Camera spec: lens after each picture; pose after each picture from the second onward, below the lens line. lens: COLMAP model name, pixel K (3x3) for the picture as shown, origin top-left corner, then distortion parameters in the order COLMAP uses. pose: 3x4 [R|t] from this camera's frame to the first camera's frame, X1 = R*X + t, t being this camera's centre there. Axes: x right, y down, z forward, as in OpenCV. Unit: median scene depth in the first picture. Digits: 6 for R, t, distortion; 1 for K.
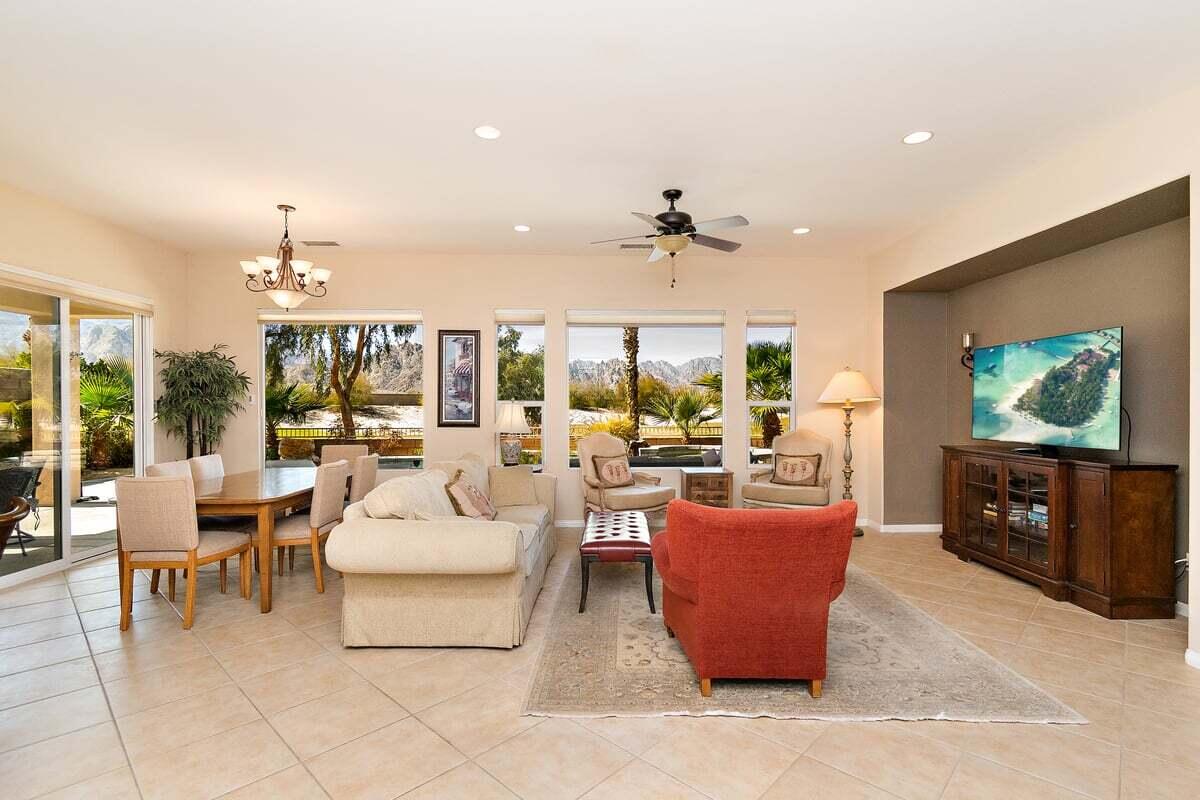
lens RADIAL K [[563.2, 0, 601.0], [0, 563.2, 407.1], [0, 0, 1]] dist [0.001643, 0.000260]
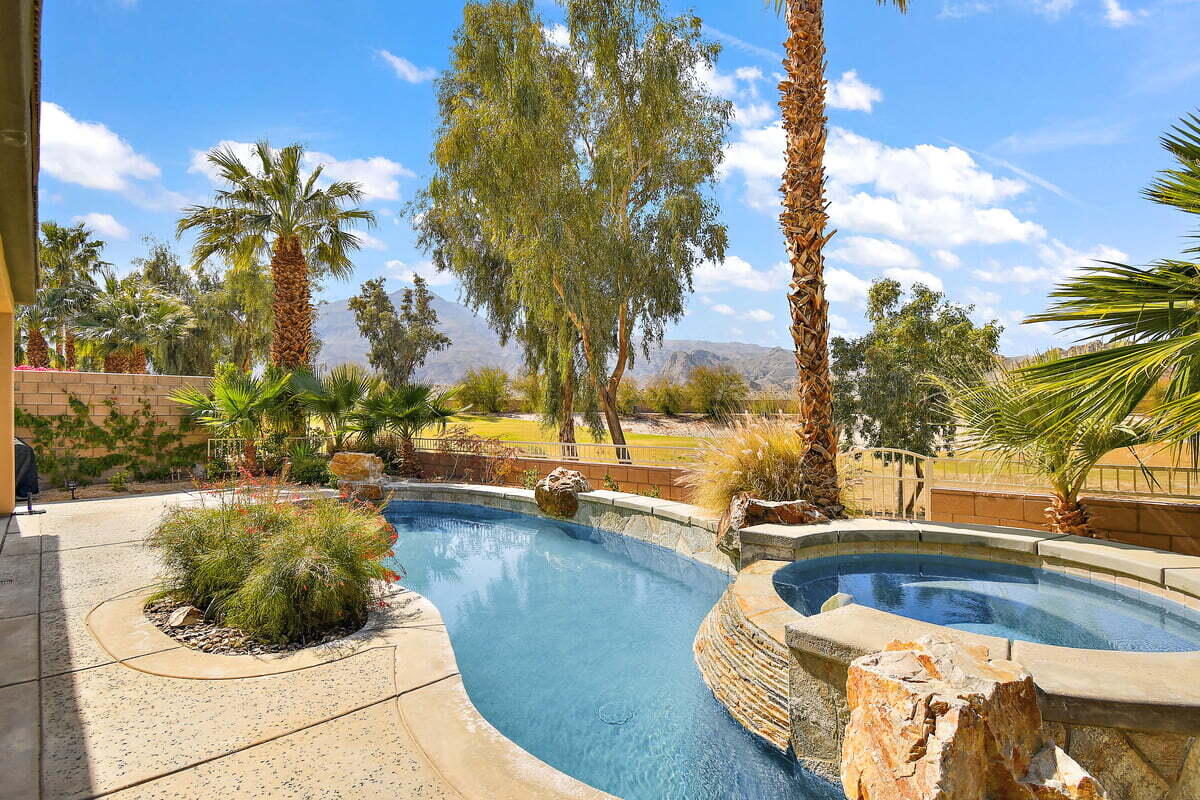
lens RADIAL K [[604.5, 0, 595.0], [0, 604.5, 404.3], [0, 0, 1]] dist [0.002779, -0.001115]
pose [[0.658259, -0.019343, -0.752543, 0.574667], [0.003727, 0.999741, -0.022437, 0.021540], [0.752782, 0.011965, 0.658161, 1.485806]]
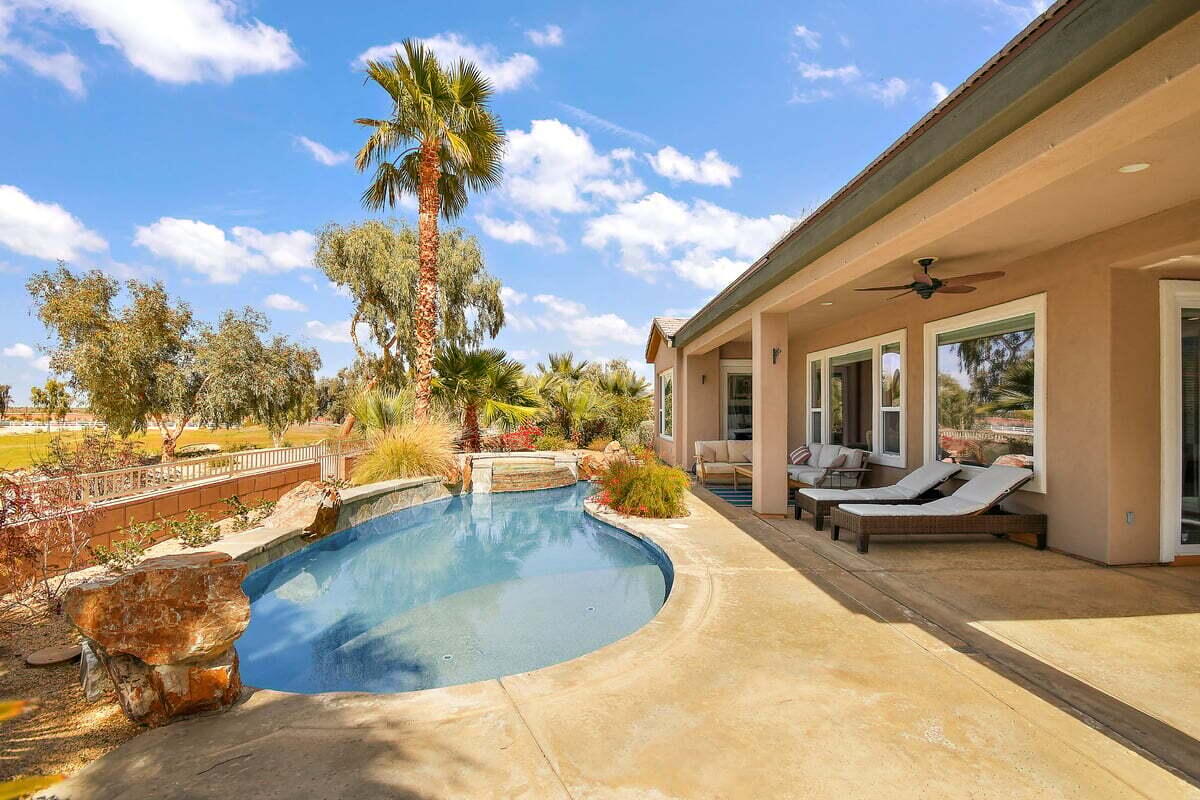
lens RADIAL K [[563.2, 0, 601.0], [0, 563.2, 407.1], [0, 0, 1]] dist [0.001643, 0.000260]
pose [[-0.011061, 0.008741, 0.999901, -1.573632], [0.000530, 0.999962, -0.008735, -0.000200], [-0.999939, 0.000434, -0.011066, 1.780193]]
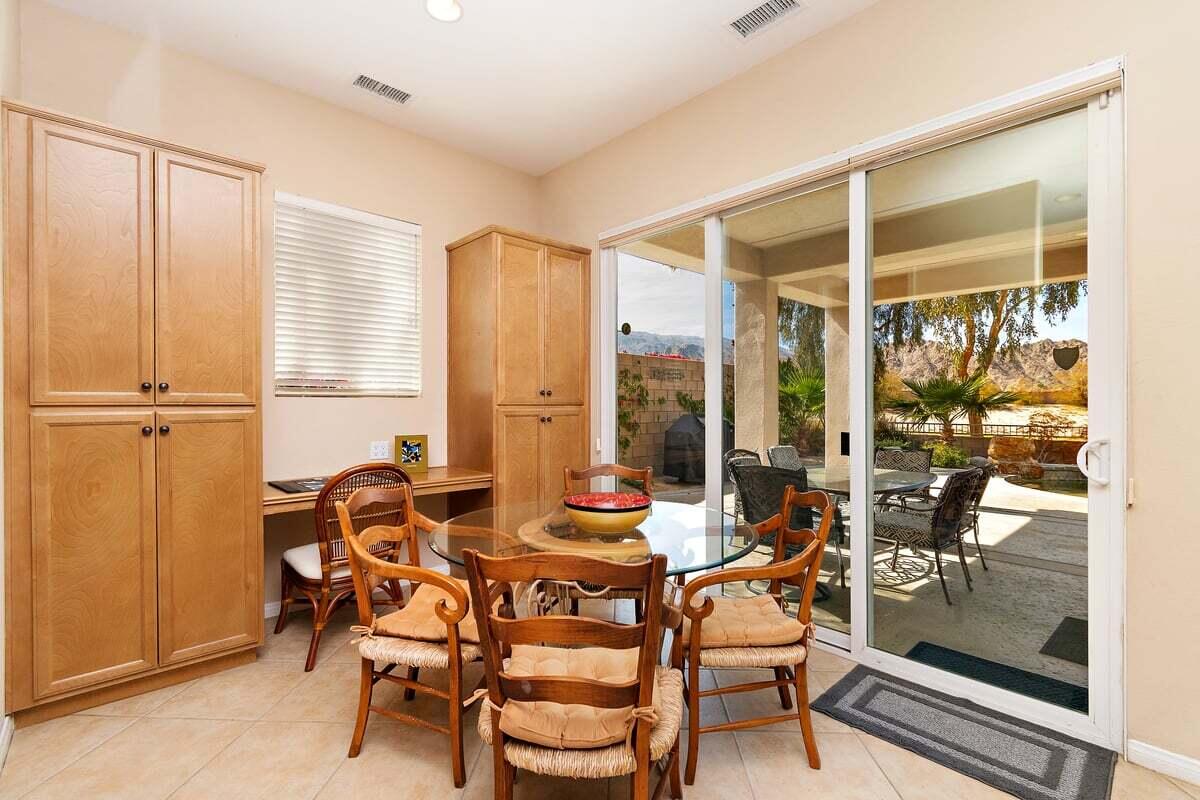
lens RADIAL K [[539.2, 0, 602.7], [0, 539.2, 404.4], [0, 0, 1]] dist [0.001506, -0.000430]
pose [[0.665705, 0.004817, -0.746199, -0.720737], [-0.005300, 0.999984, 0.001727, 0.020947], [0.746196, 0.002805, 0.665721, 0.053875]]
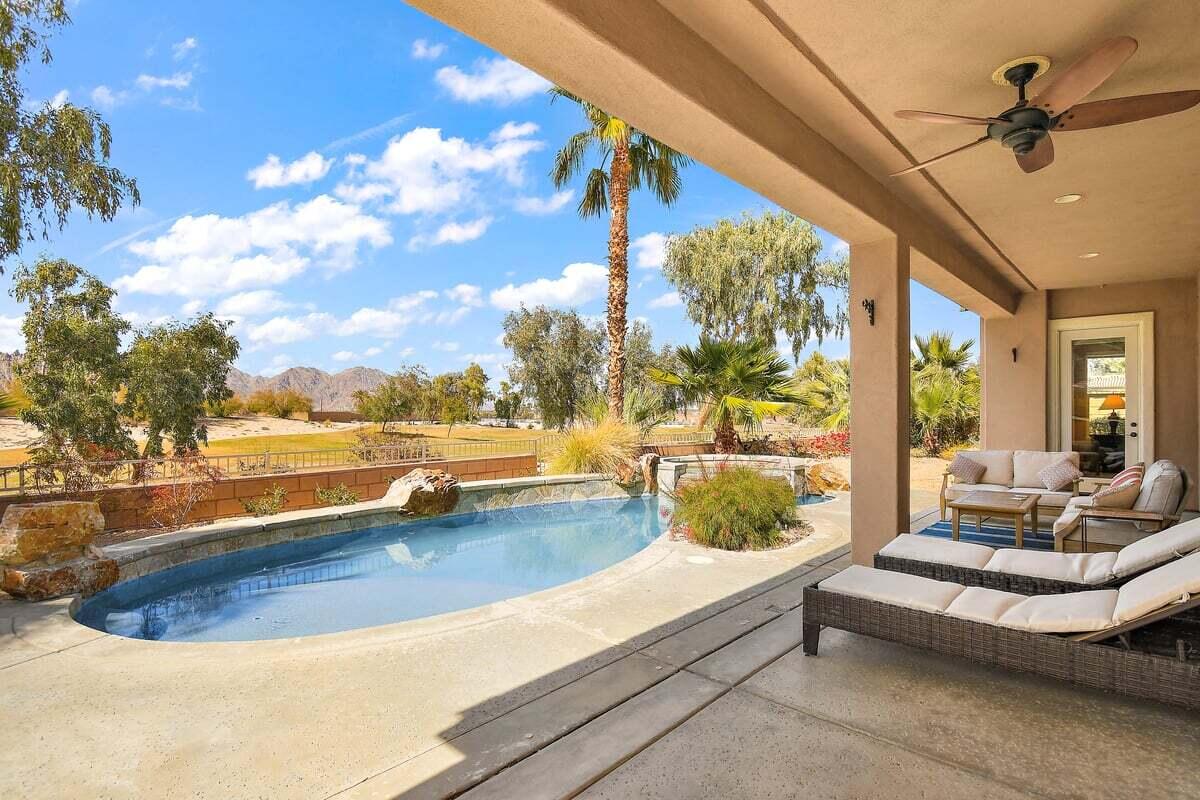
lens RADIAL K [[588.8, 0, 606.6], [0, 588.8, 413.8], [0, 0, 1]] dist [0.002778, -0.014509]
pose [[0.696548, -0.005331, 0.717491, -1.156806], [0.007840, 0.999969, -0.000181, 0.012134], [-0.717468, 0.005751, 0.696568, 1.094372]]
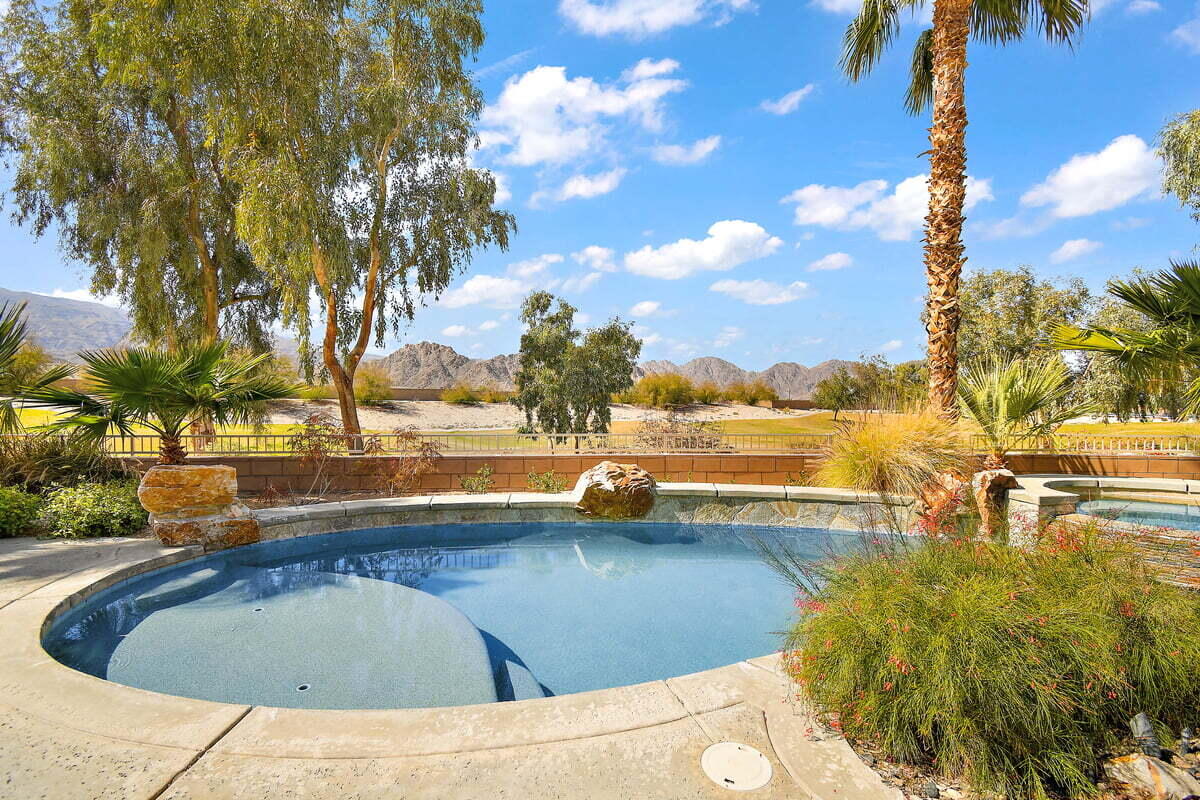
lens RADIAL K [[531.3, 0, 602.8], [0, 531.3, 401.0], [0, 0, 1]] dist [-0.003949, -0.000802]
pose [[0.999958, 0.003126, -0.008662, -0.500957], [-0.003169, 0.999983, -0.004994, 0.020374], [0.008647, 0.005021, 0.999950, 1.298441]]
